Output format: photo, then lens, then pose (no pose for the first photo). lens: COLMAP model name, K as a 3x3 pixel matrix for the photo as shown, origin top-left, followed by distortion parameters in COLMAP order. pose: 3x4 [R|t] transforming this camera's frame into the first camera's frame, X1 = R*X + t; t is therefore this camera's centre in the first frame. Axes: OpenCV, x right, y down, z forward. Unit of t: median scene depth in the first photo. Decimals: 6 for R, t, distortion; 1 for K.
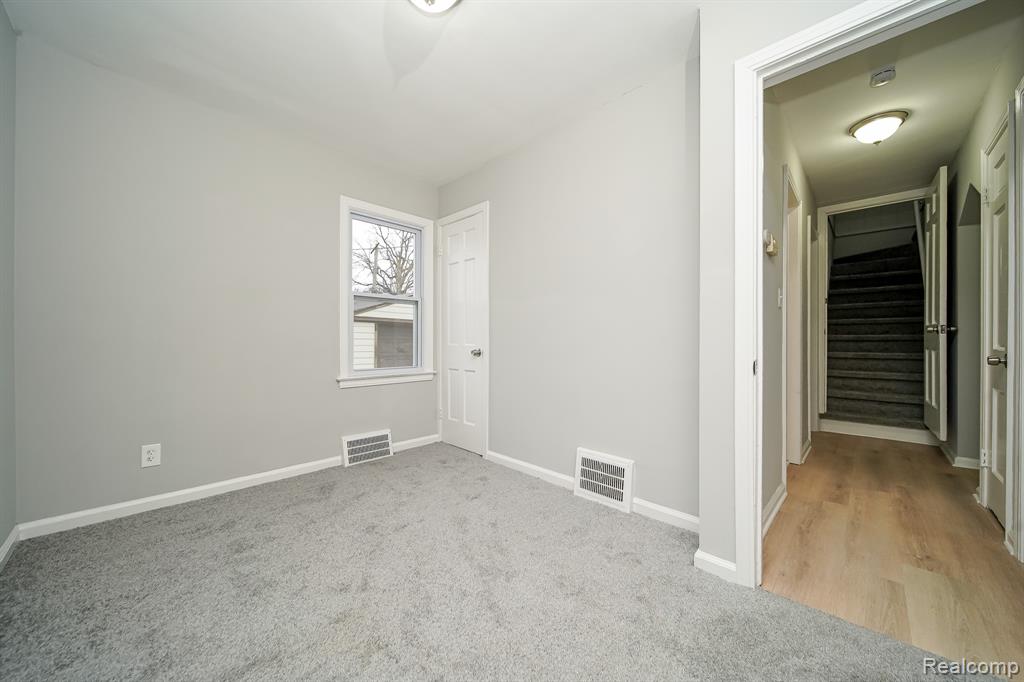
lens RADIAL K [[363.5, 0, 515.0], [0, 363.5, 340.6], [0, 0, 1]] dist [0.000639, -0.000006]
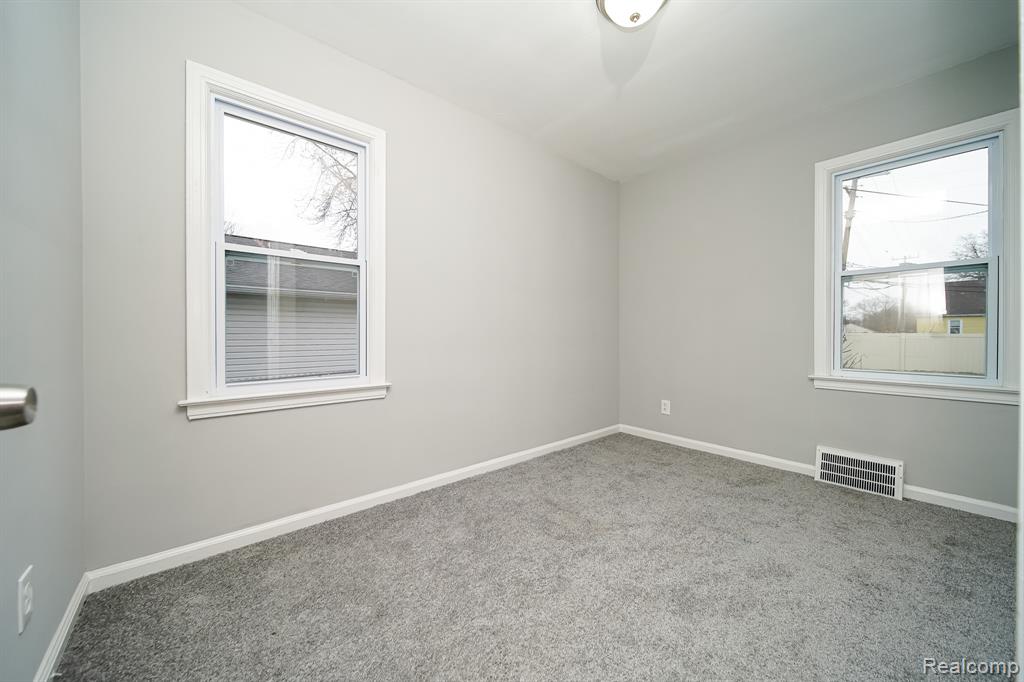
lens RADIAL K [[363.5, 0, 515.0], [0, 363.5, 340.6], [0, 0, 1]] dist [0.000639, -0.000006]
pose [[-0.078667, 0.013800, -0.996805, 0.439590], [-0.005522, 0.999883, 0.014278, 0.010452], [0.996886, 0.006627, -0.078581, 0.362091]]
